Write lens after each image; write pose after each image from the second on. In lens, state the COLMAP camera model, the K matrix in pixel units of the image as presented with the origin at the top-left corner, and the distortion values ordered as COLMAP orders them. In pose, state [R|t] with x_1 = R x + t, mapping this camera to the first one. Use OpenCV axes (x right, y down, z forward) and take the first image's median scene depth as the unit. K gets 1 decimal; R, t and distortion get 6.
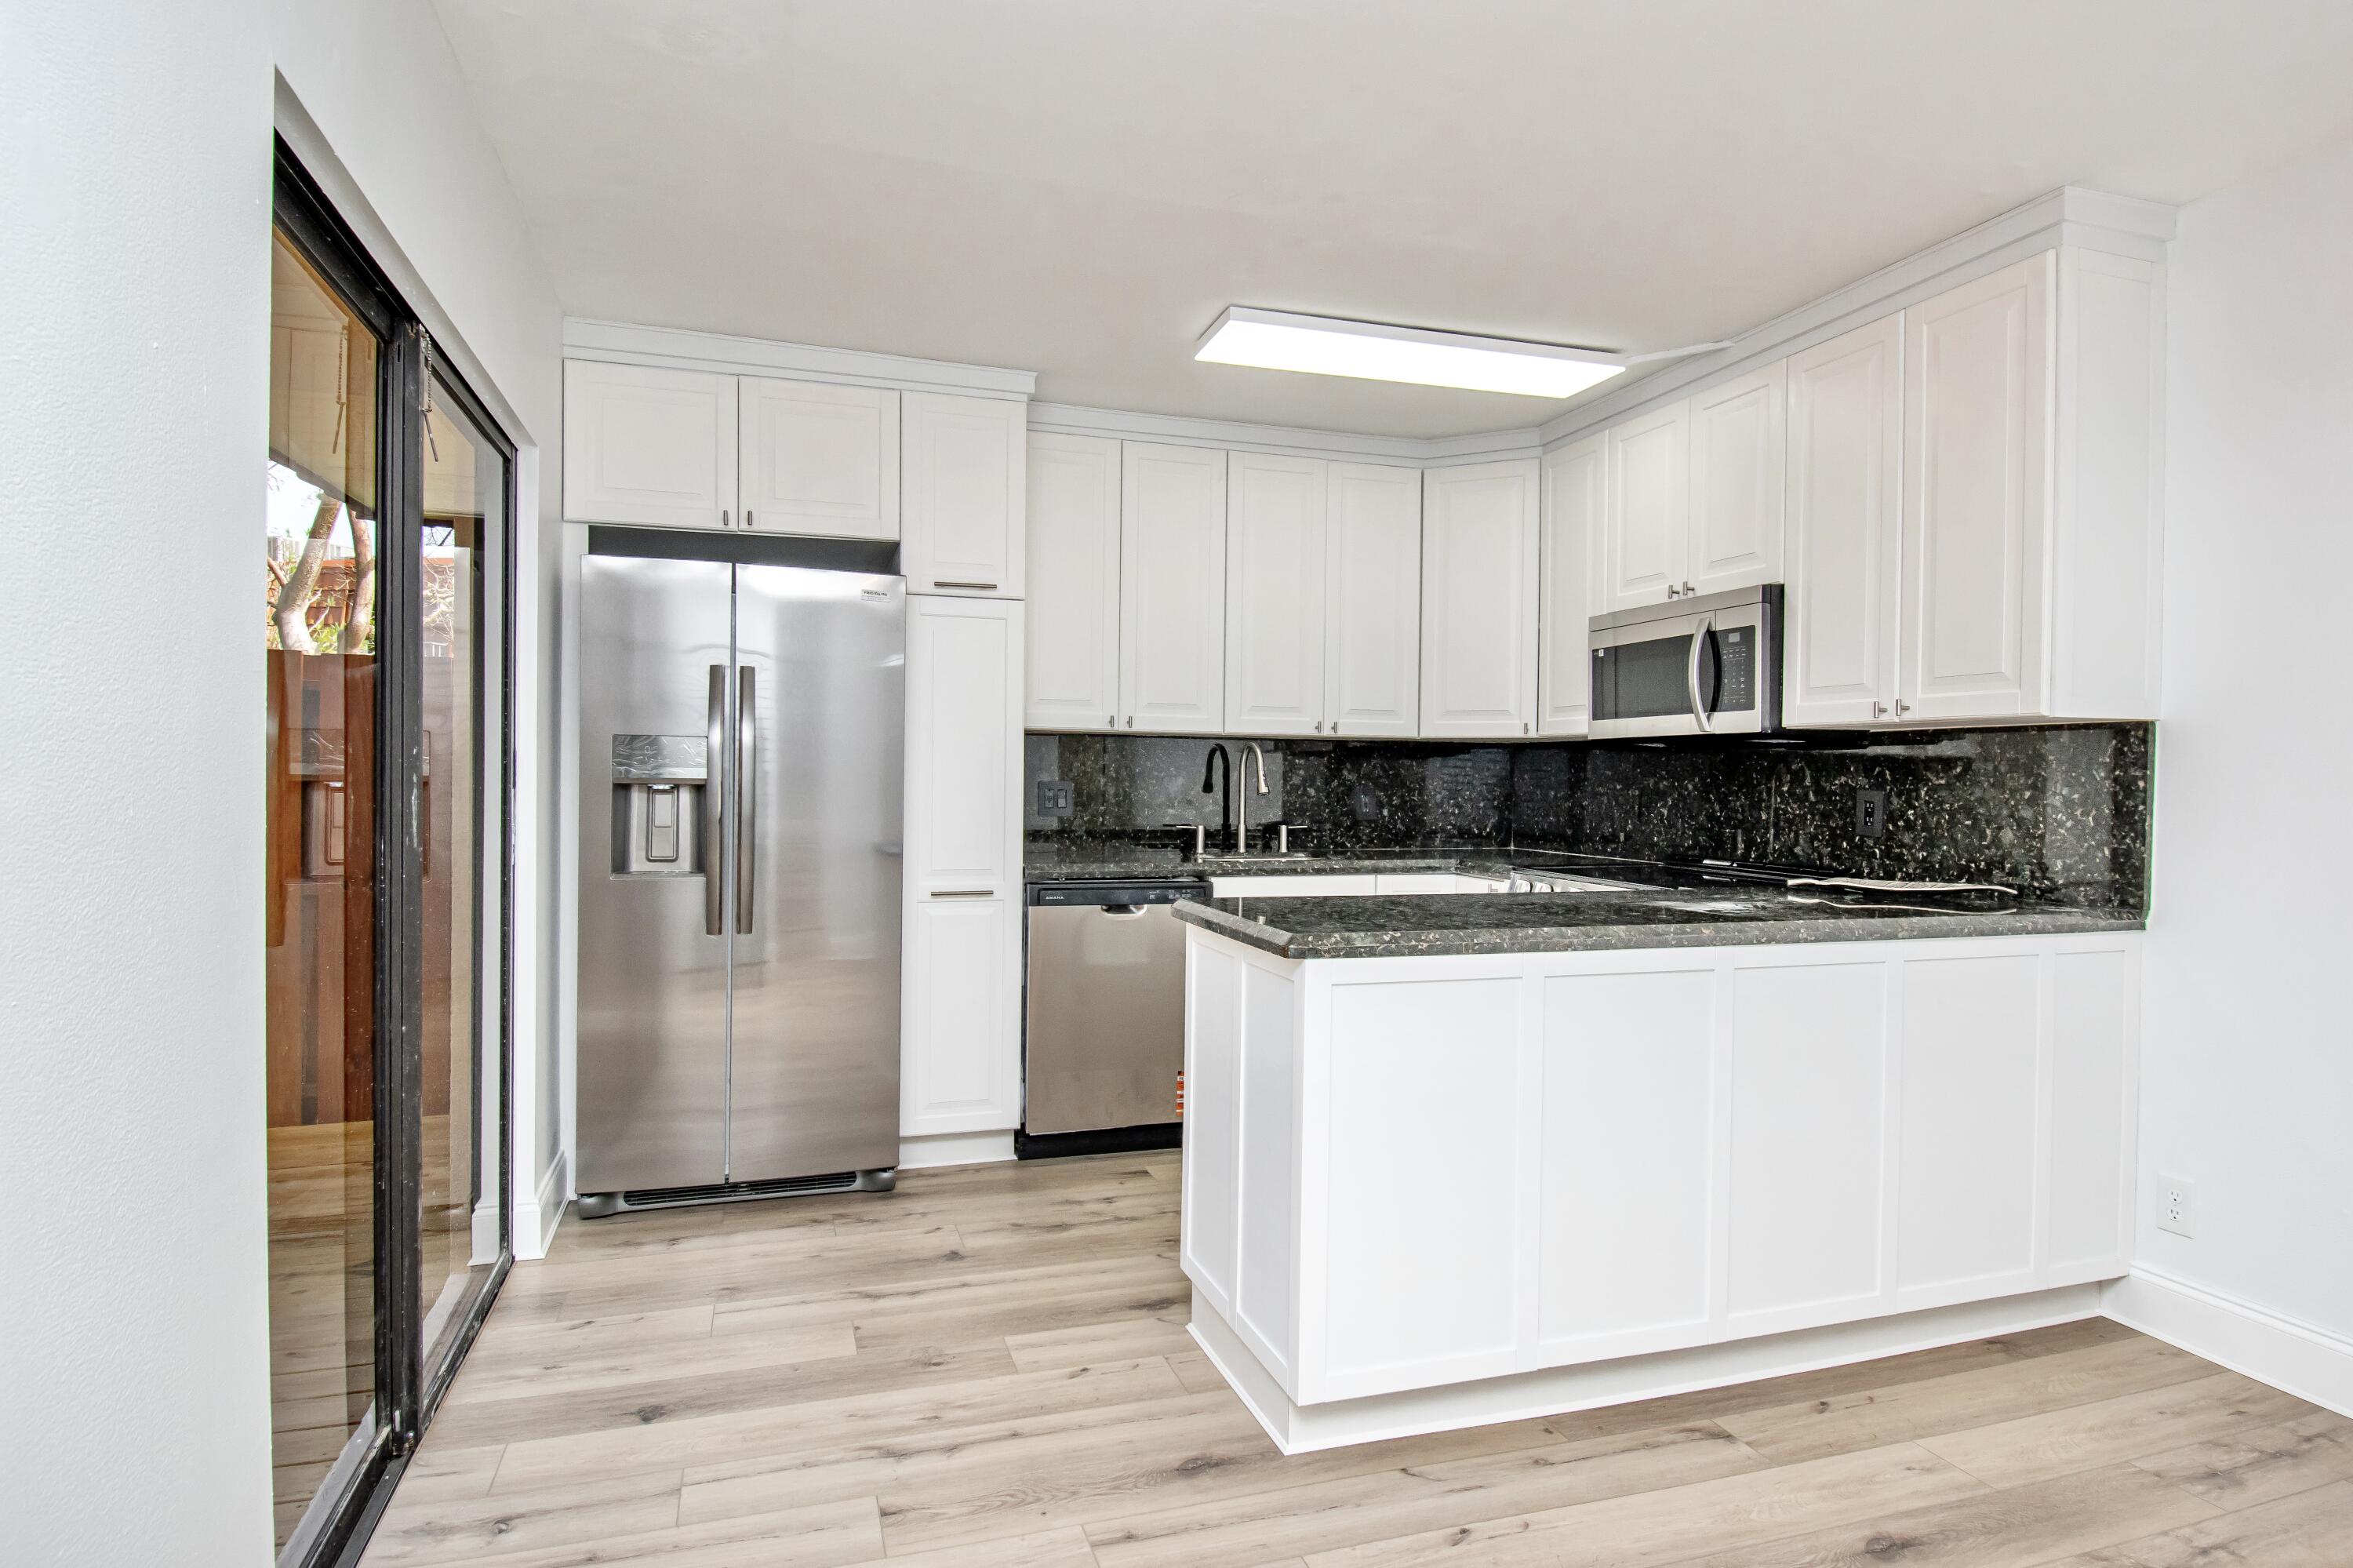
lens RADIAL K [[1302.2, 0, 1172.0], [0, 1302.2, 790.7], [0, 0, 1]] dist [0.004125, -0.019329]
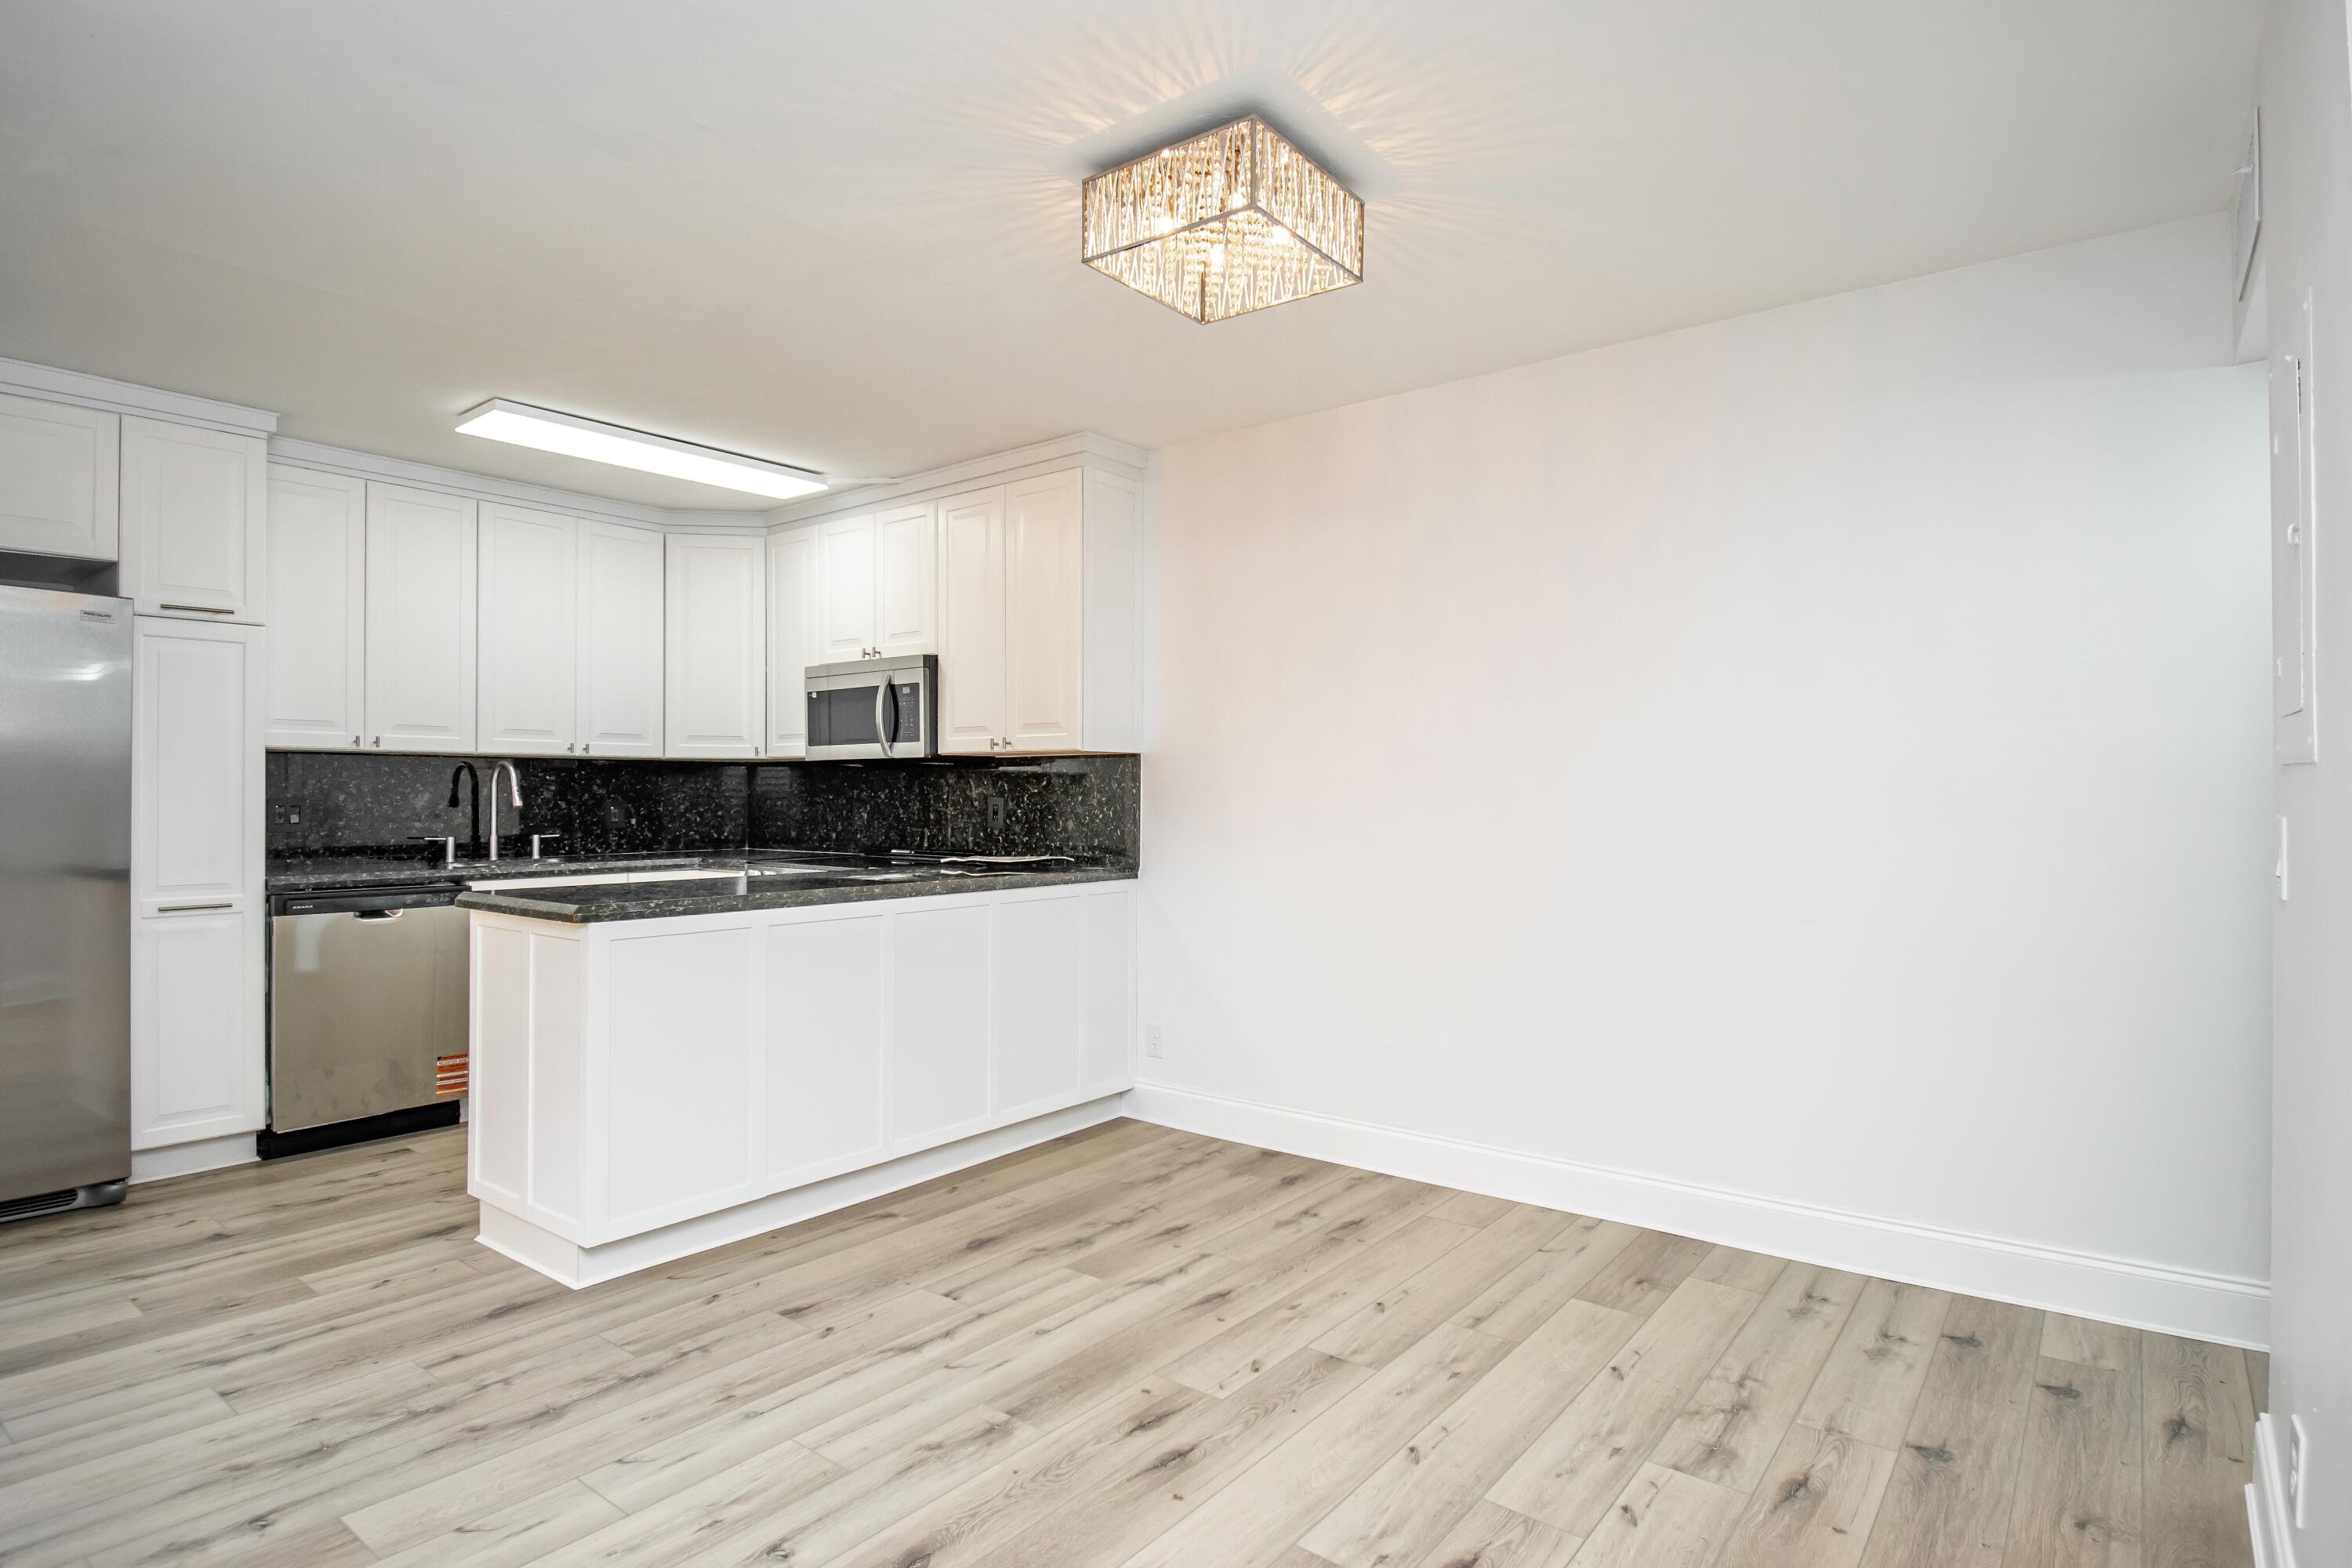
lens RADIAL K [[1247.2, 0, 1200.4], [0, 1247.2, 791.8], [0, 0, 1]] dist [0.015164, -0.018540]
pose [[0.823516, -0.008602, 0.567228, -0.074963], [0.014149, 0.999885, -0.005378, 0.004560], [-0.567117, 0.012454, 0.823543, -0.297892]]
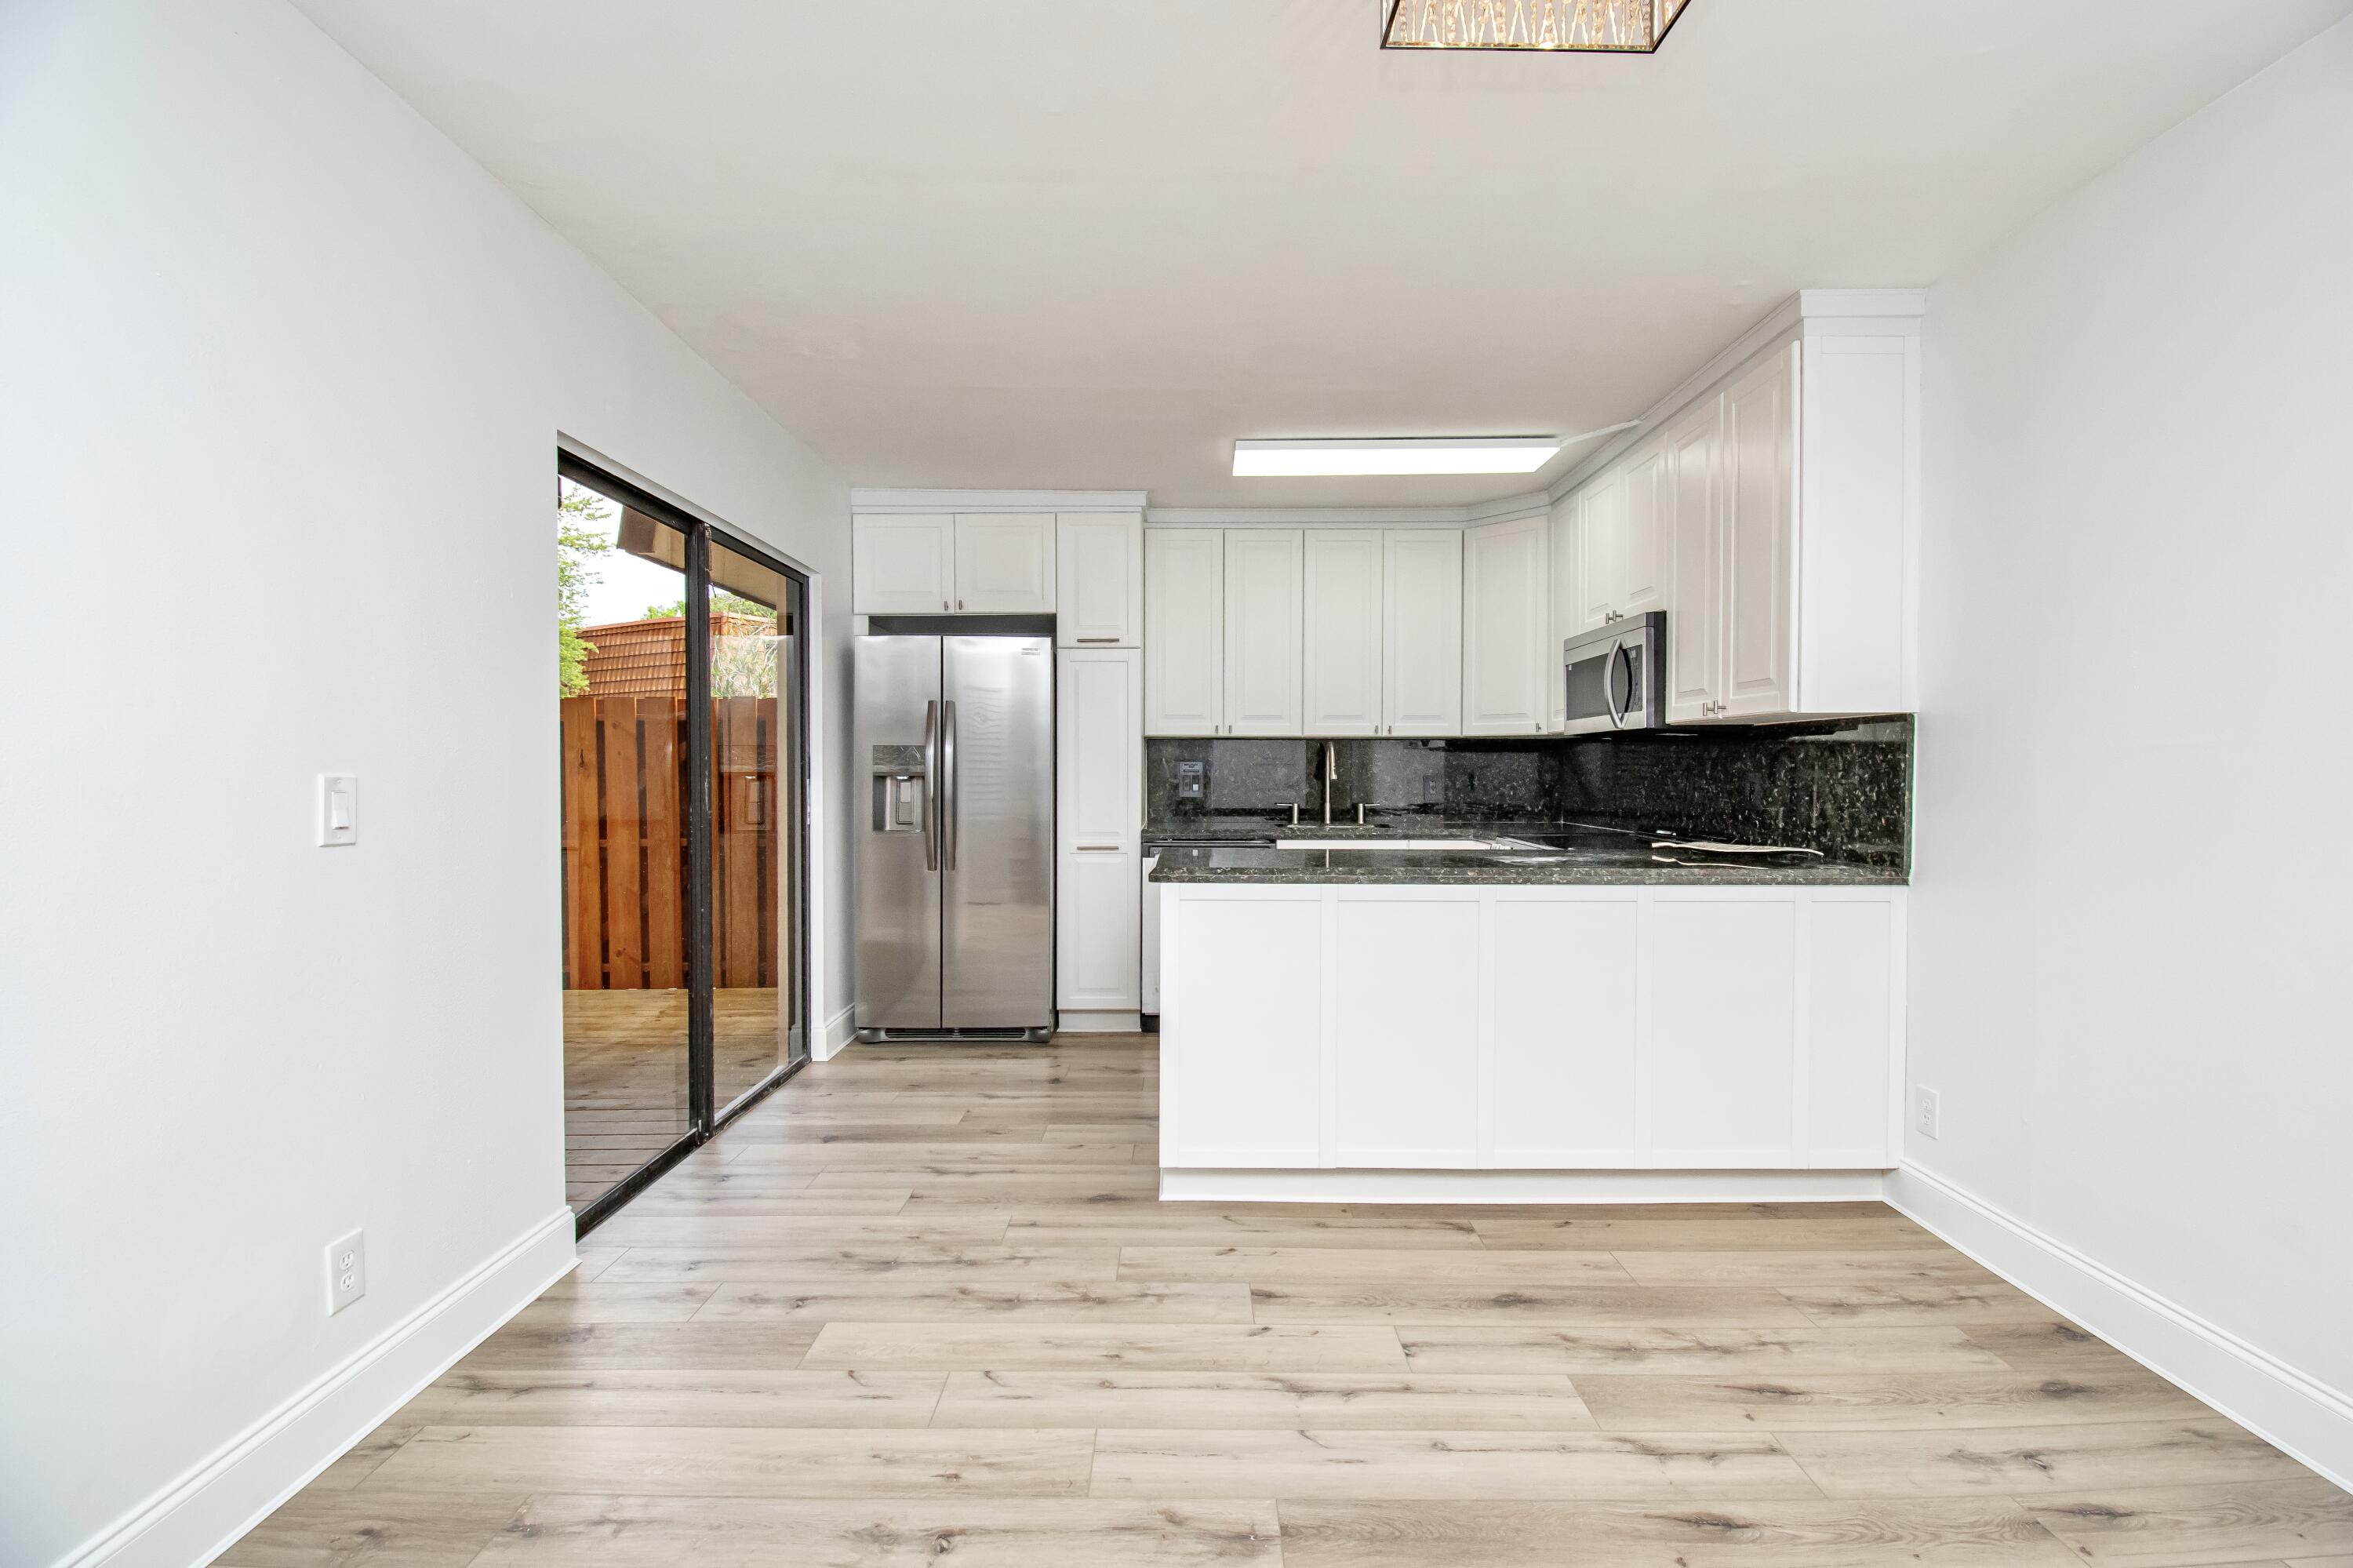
lens RADIAL K [[1059.7, 0, 1157.7], [0, 1059.7, 782.9], [0, 0, 1]] dist [0.011042, -0.019302]
pose [[0.946919, -0.005910, -0.321418, 0.327501], [0.006071, 0.999981, -0.000500, 0.006359], [0.321415, -0.001478, 0.946937, -0.135757]]
